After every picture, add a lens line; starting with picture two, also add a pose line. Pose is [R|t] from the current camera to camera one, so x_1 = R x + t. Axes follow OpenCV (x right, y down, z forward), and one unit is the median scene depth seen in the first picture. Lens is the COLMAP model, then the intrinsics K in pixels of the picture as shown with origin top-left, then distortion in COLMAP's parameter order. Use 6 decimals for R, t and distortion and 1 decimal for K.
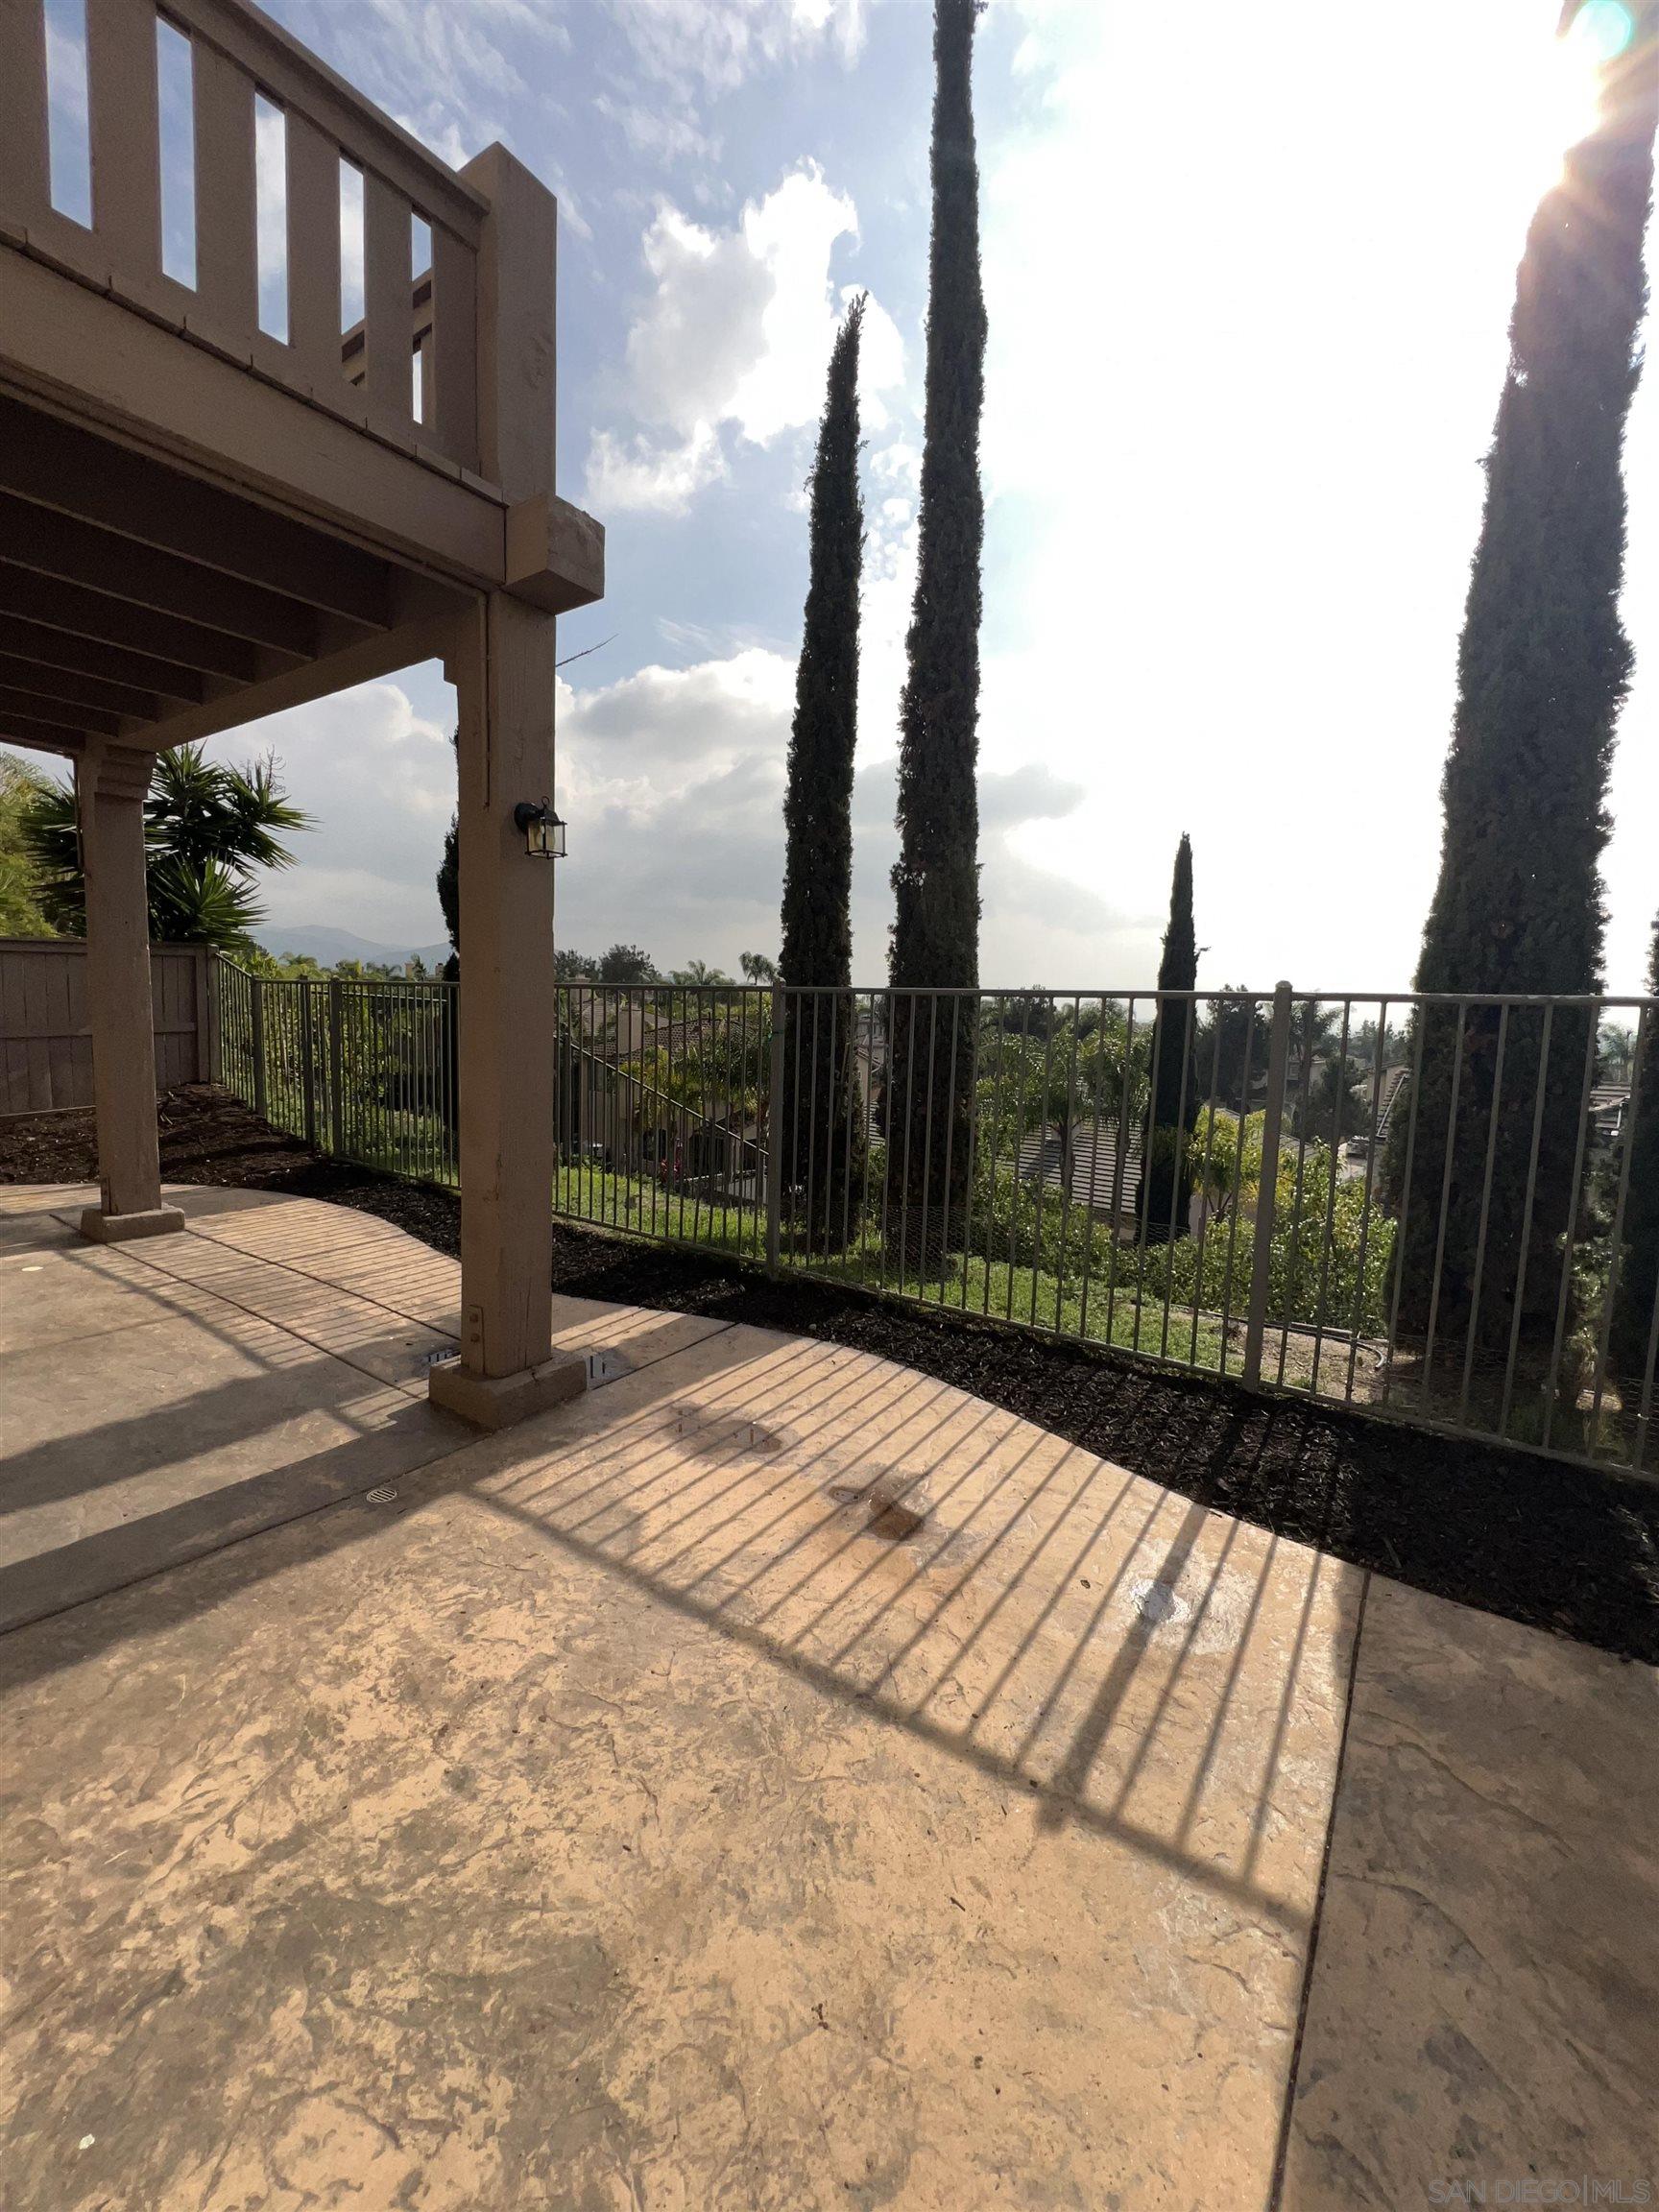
lens RADIAL K [[885.2, 0, 841.1], [0, 885.2, 1106.8], [0, 0, 1]] dist [-0.004774, 0.000856]
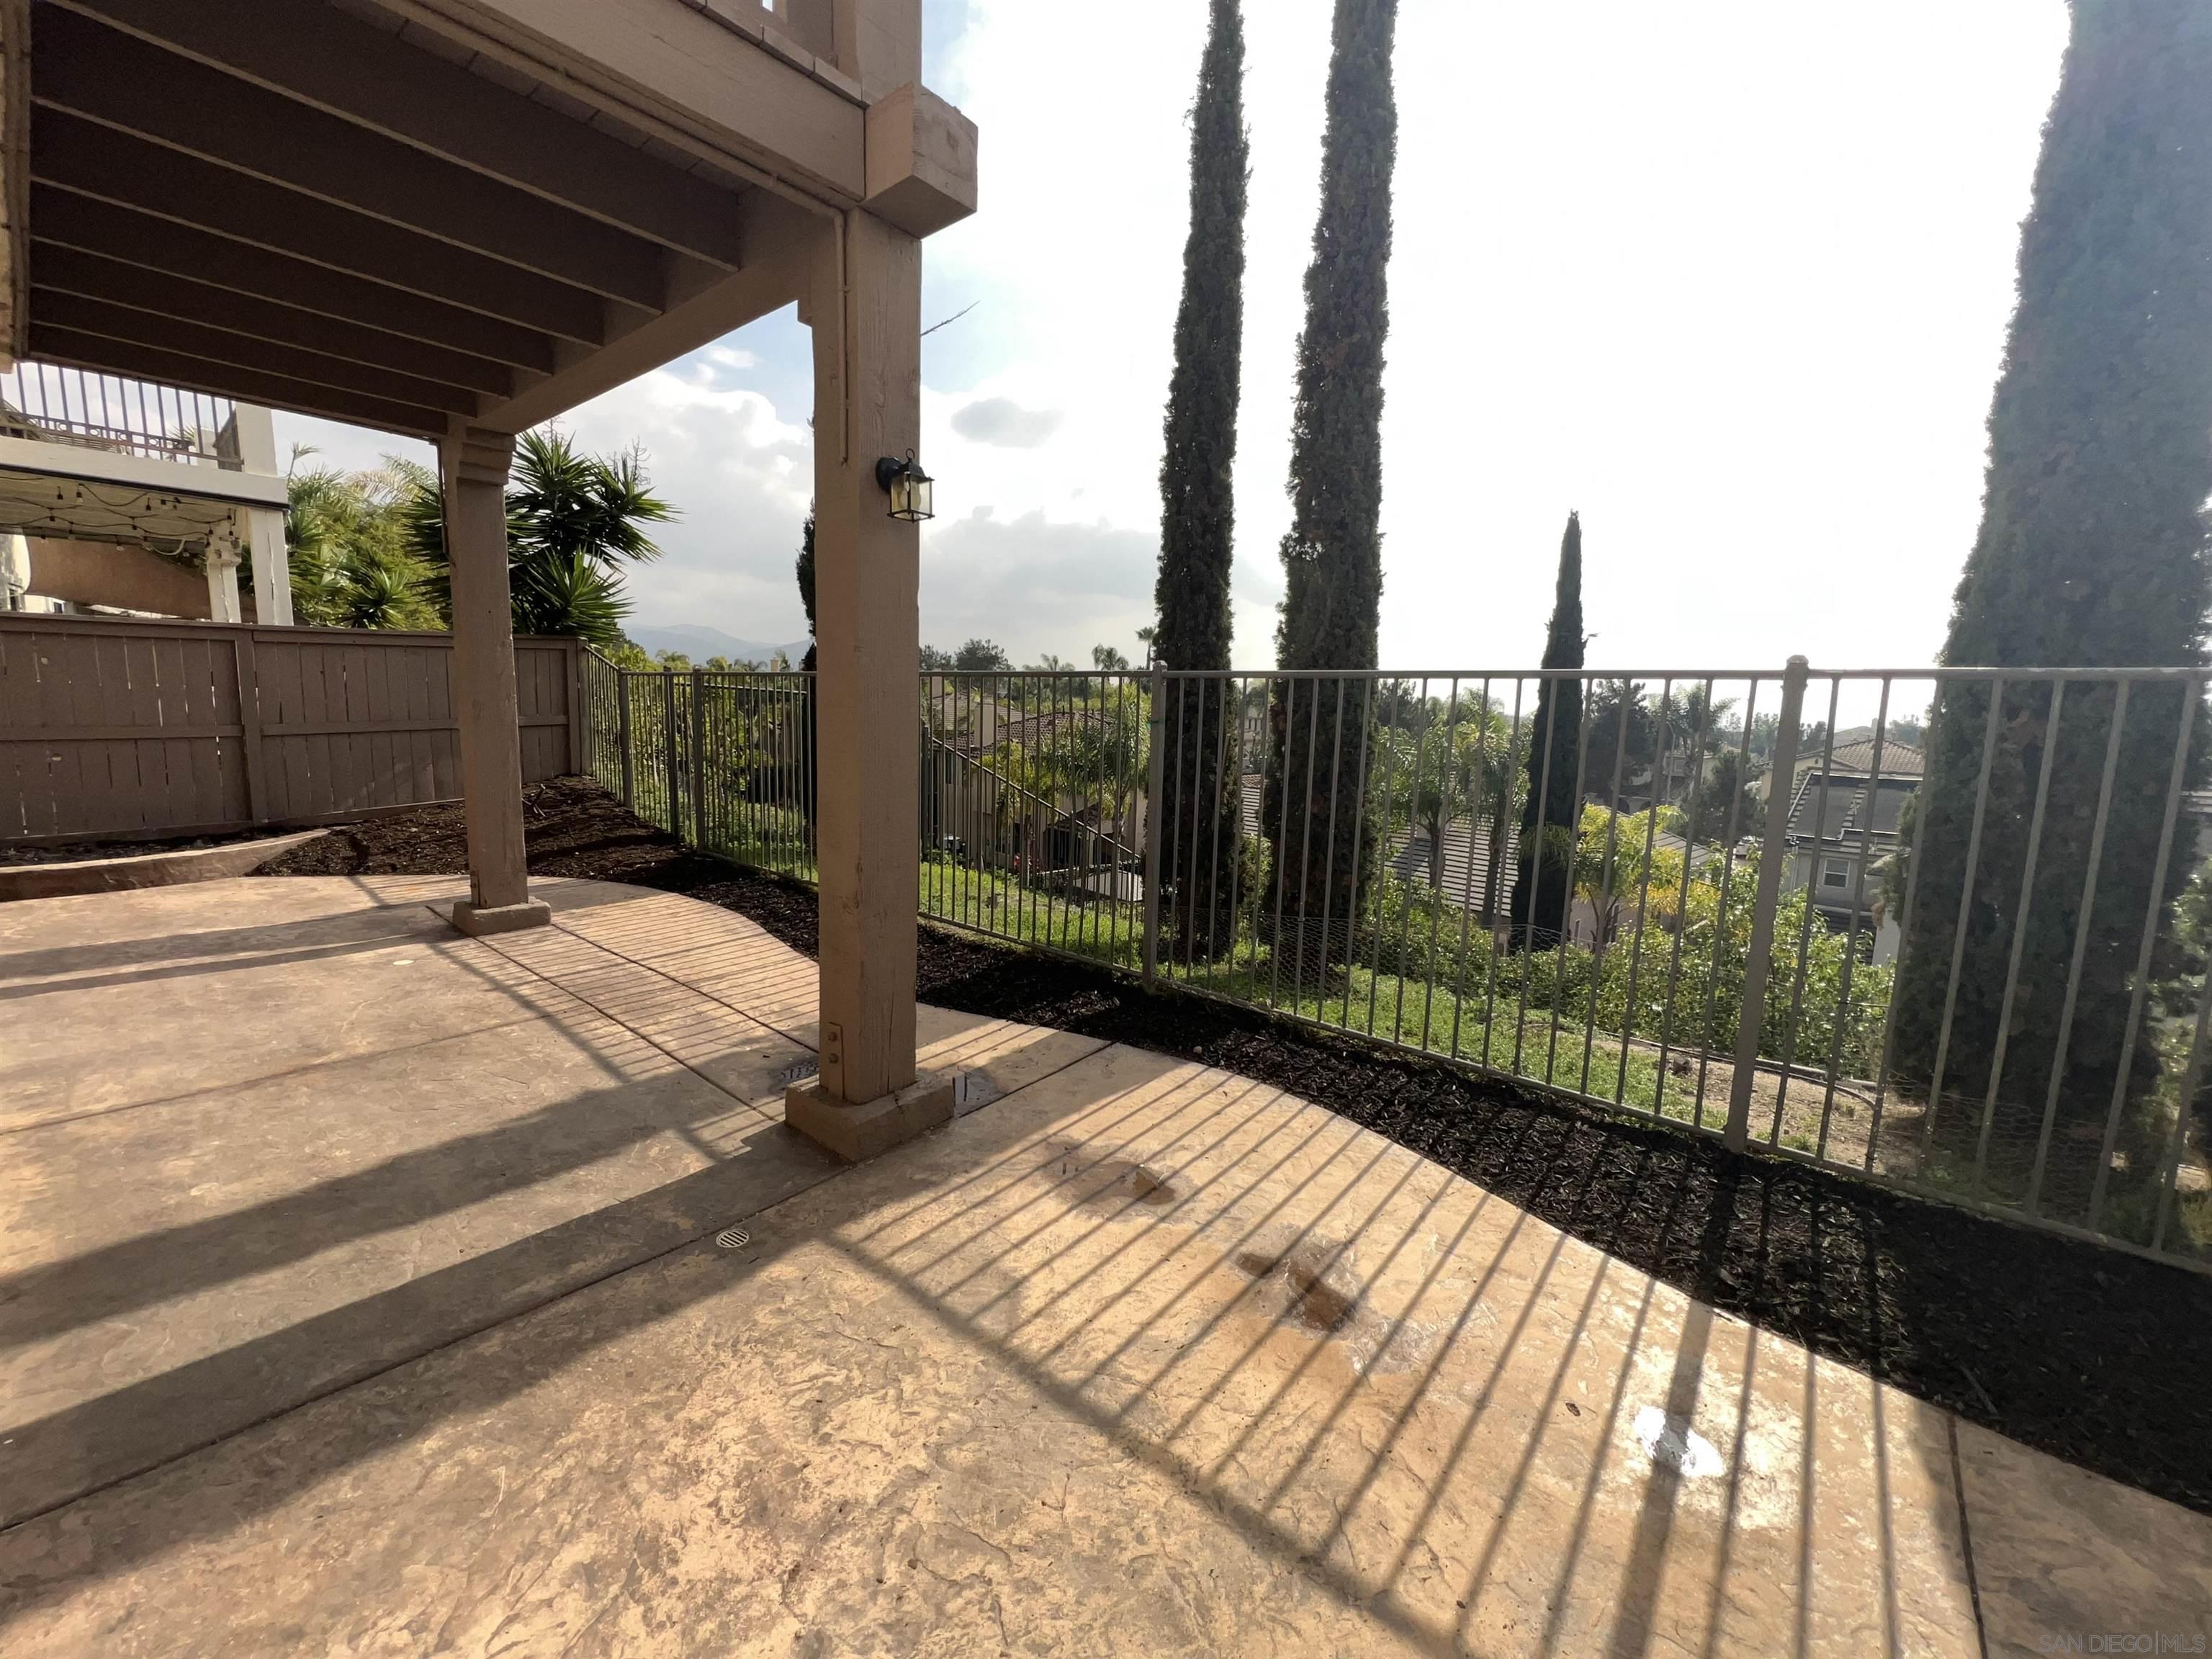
lens RADIAL K [[885.2, 0, 1111.8], [0, 885.2, 825.7], [0, 0, 1]] dist [-0.004774, 0.000856]
pose [[0.995863, 0.008856, -0.090431, -0.045299], [-0.006316, 0.999578, 0.028338, -0.004228], [0.090644, -0.027650, 0.995499, 0.116475]]
